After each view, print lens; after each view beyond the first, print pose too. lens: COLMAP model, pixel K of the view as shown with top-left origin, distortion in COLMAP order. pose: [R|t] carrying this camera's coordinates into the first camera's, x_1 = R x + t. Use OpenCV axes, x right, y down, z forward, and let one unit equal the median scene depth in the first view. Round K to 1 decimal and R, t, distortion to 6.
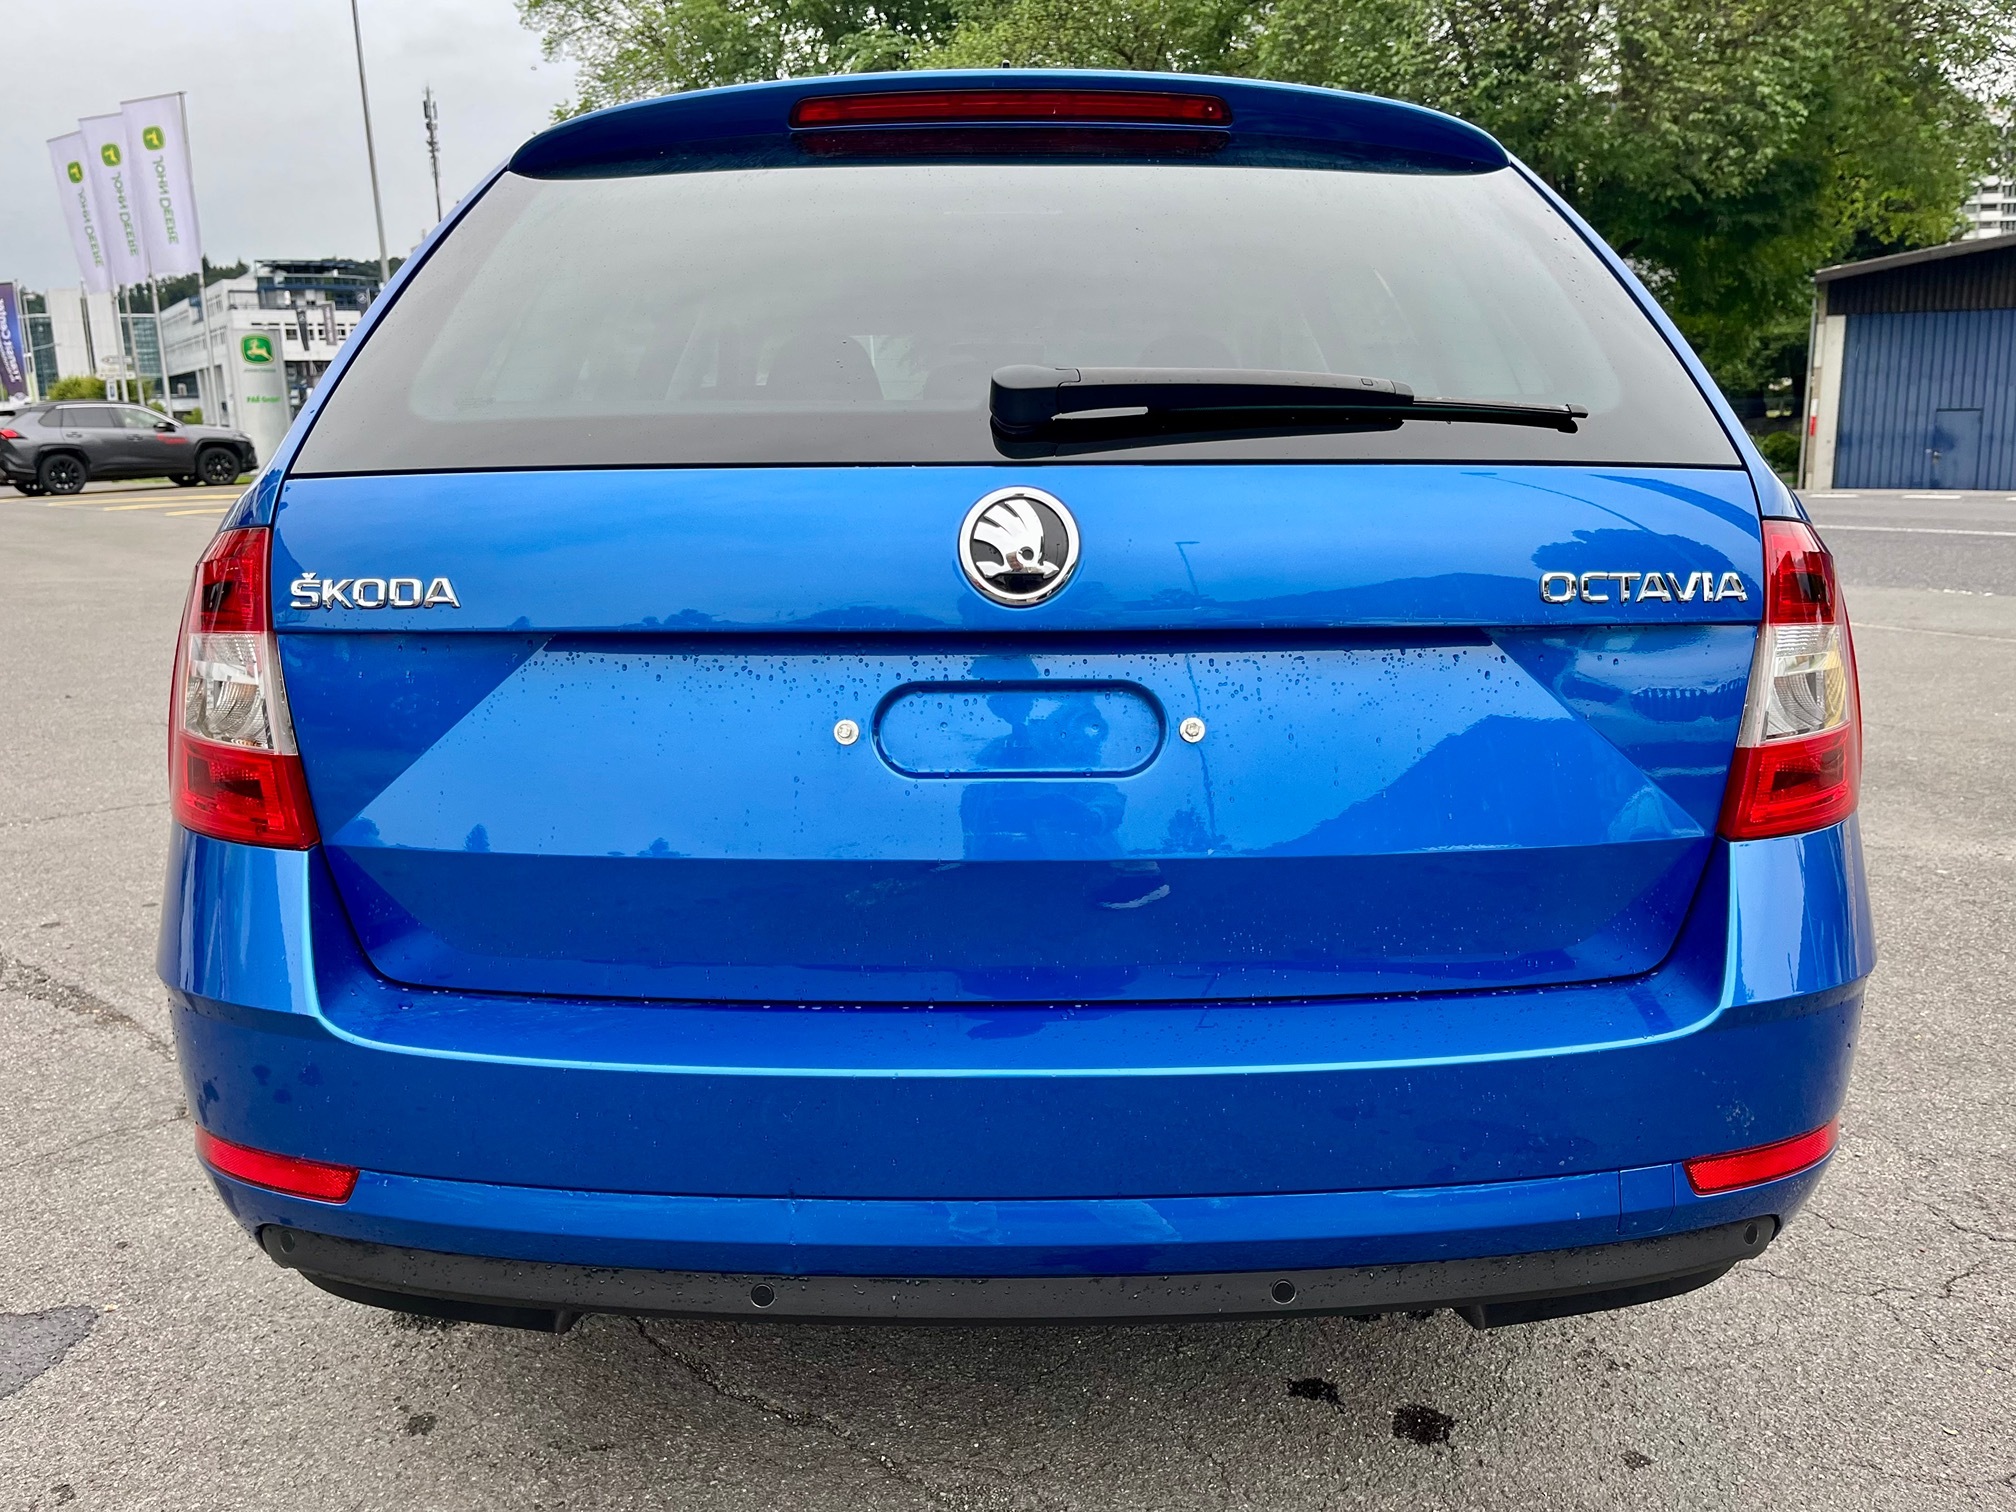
lens RADIAL K [[1576.1, 0, 994.0], [0, 1576.1, 761.4], [0, 0, 1]] dist [0.052470, -0.056530]
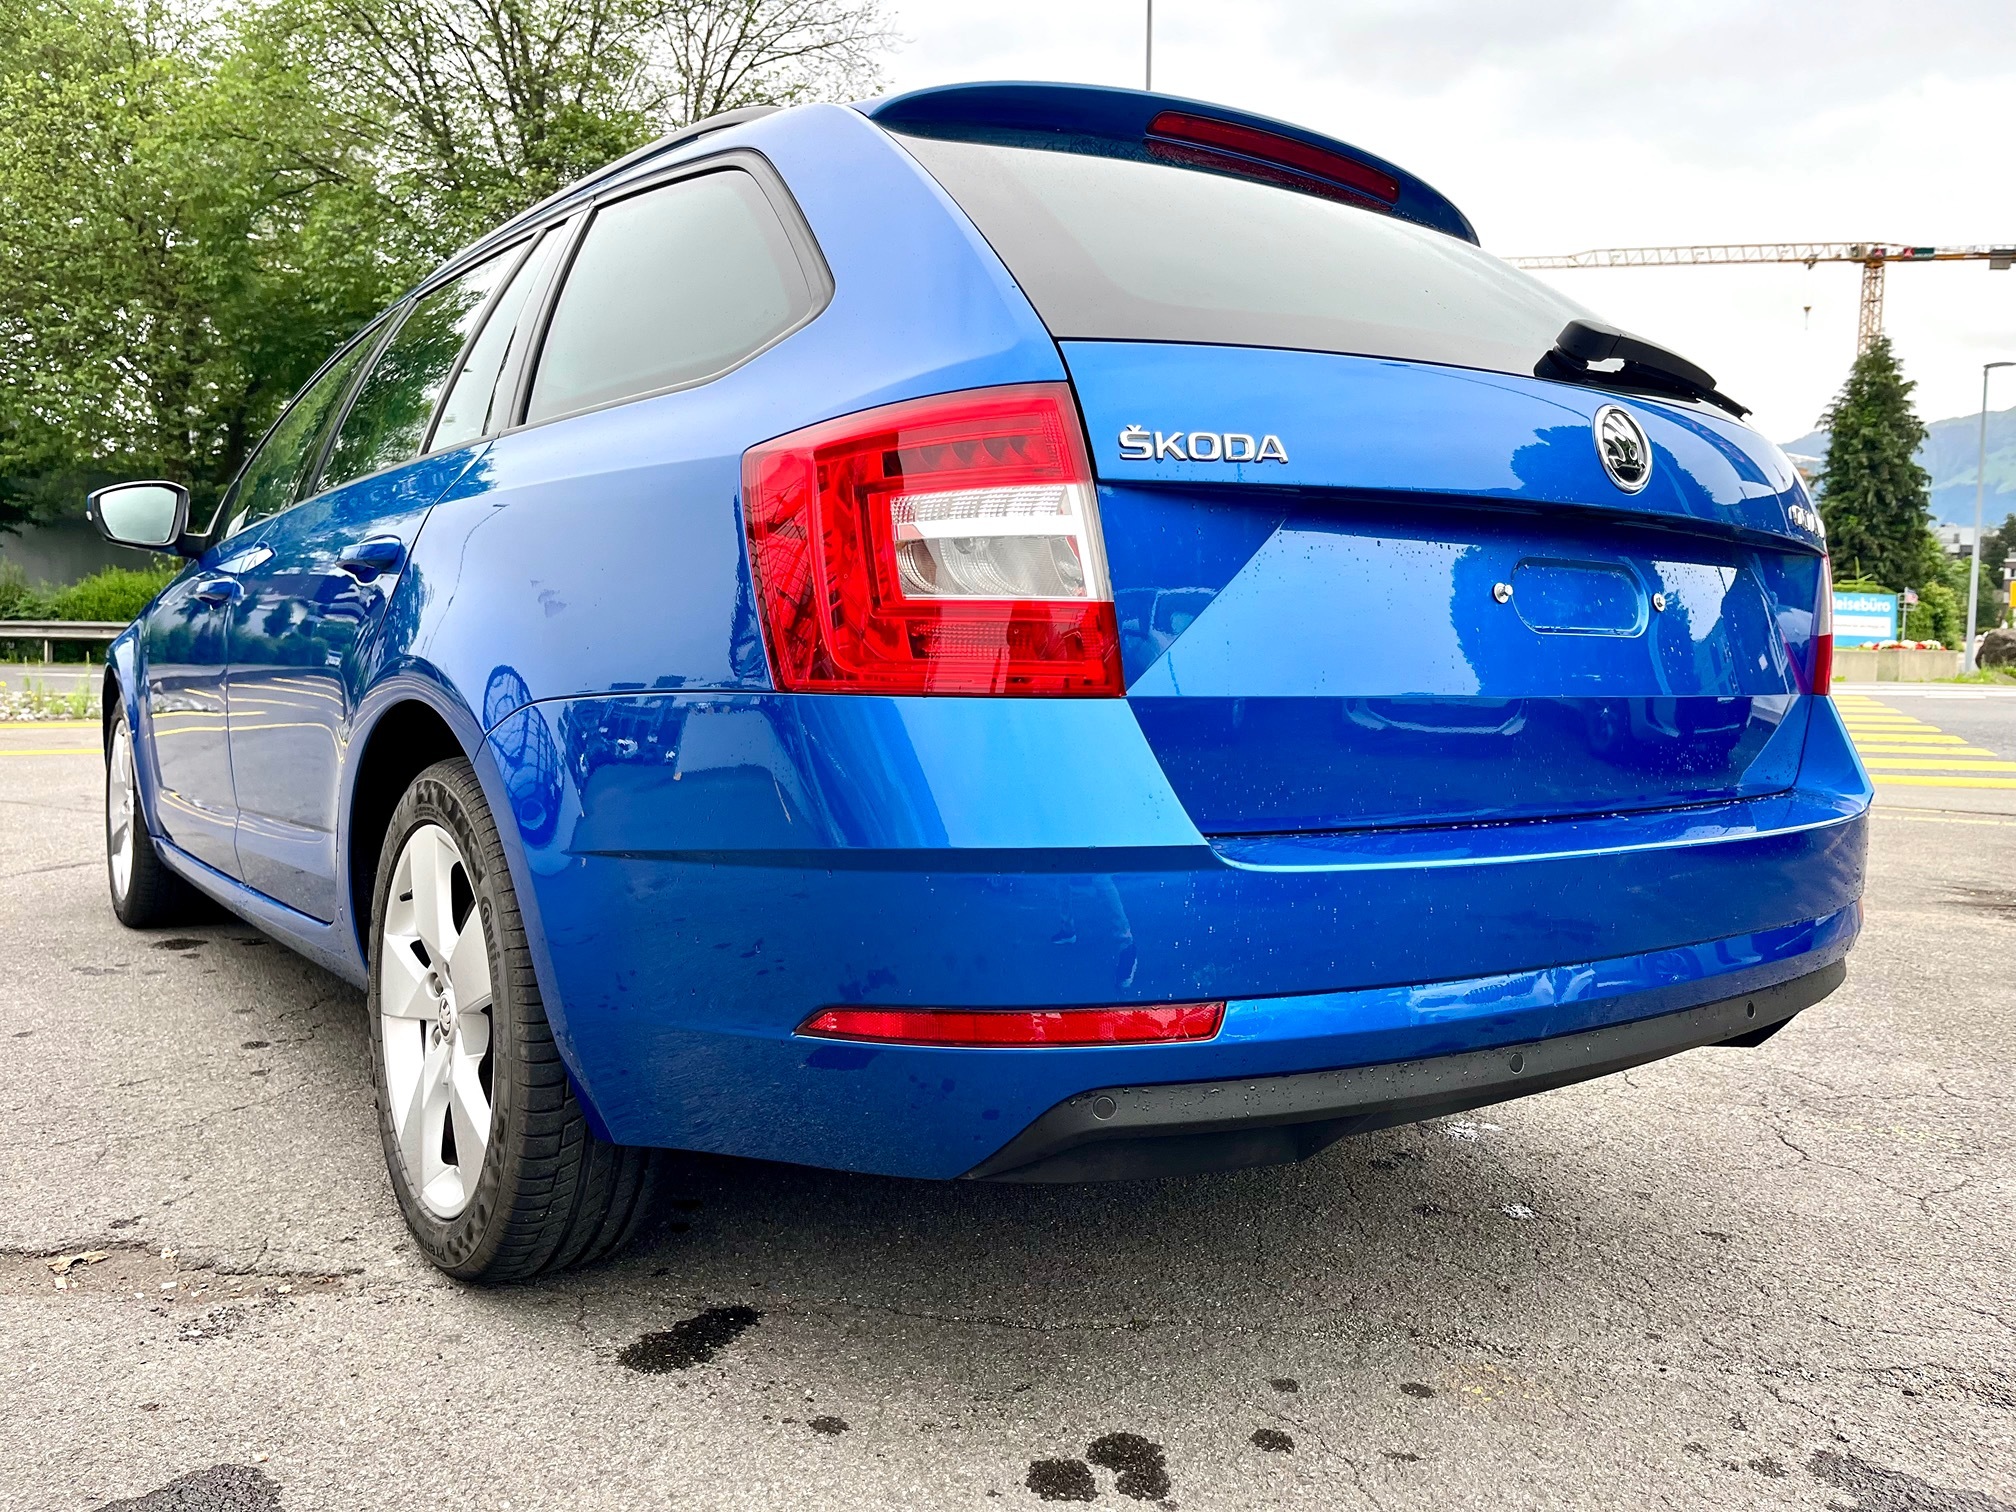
lens RADIAL K [[1576.1, 0, 994.0], [0, 1576.1, 761.4], [0, 0, 1]] dist [0.052470, -0.056530]
pose [[0.801946, -0.022127, 0.596987, -1.119820], [0.085546, 0.993268, -0.078101, 0.169923], [-0.591240, 0.113703, 0.798440, 0.262028]]
